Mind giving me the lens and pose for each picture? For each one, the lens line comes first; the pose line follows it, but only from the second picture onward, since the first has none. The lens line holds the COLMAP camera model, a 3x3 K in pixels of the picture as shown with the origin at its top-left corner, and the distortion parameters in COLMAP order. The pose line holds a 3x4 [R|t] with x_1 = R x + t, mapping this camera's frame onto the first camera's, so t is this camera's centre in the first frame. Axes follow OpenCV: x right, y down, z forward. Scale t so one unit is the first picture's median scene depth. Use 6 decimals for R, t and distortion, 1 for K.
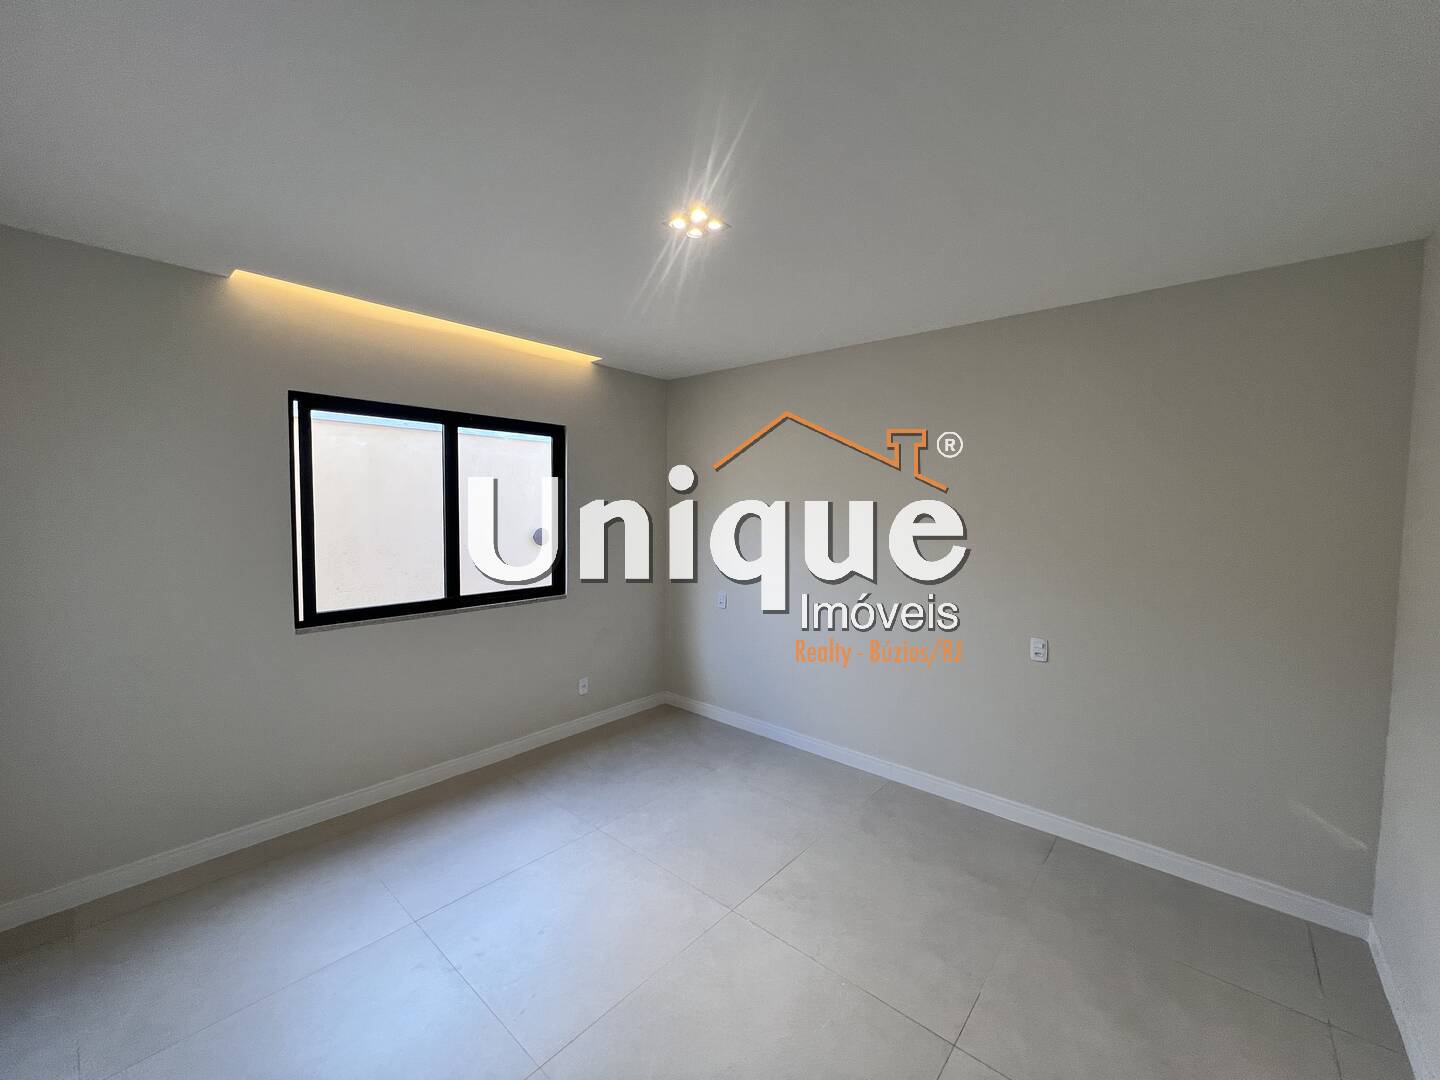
lens RADIAL K [[575.8, 0, 716.8], [0, 575.8, 537.2], [0, 0, 1]] dist [-0.000504, 0.000119]
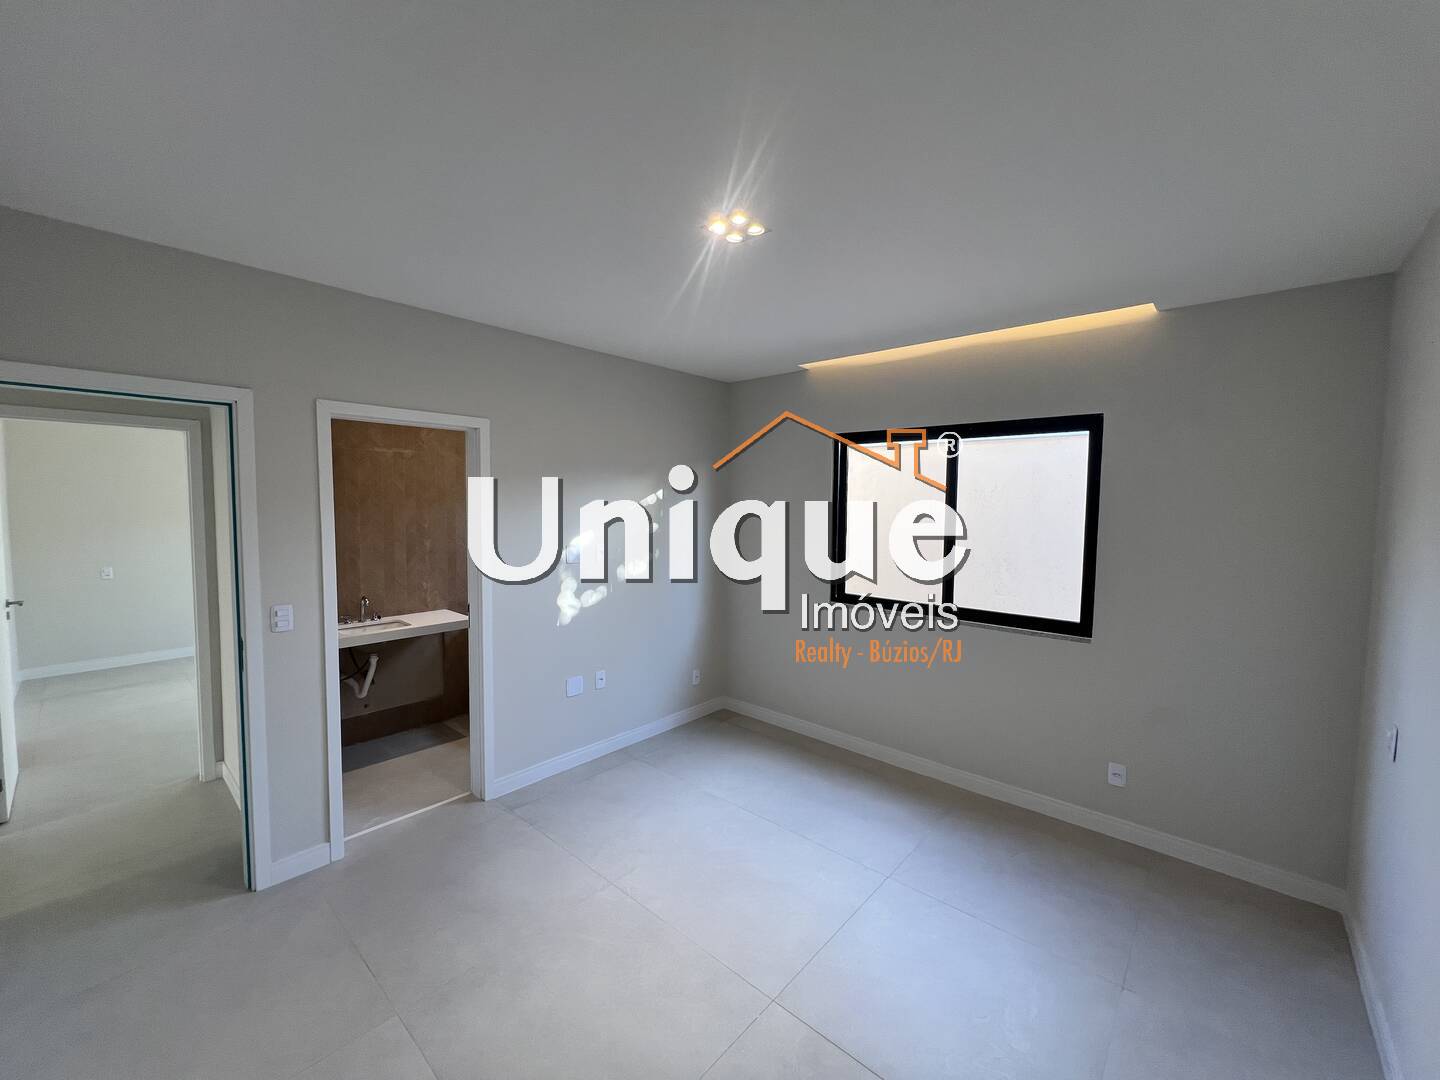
lens RADIAL K [[575.8, 0, 716.8], [0, 575.8, 537.2], [0, 0, 1]] dist [-0.000504, 0.000119]
pose [[-0.006513, 0.047467, -0.998852, 0.574140], [-0.070970, 0.996332, 0.047810, -0.039694], [0.997457, 0.071200, -0.003120, 0.599280]]
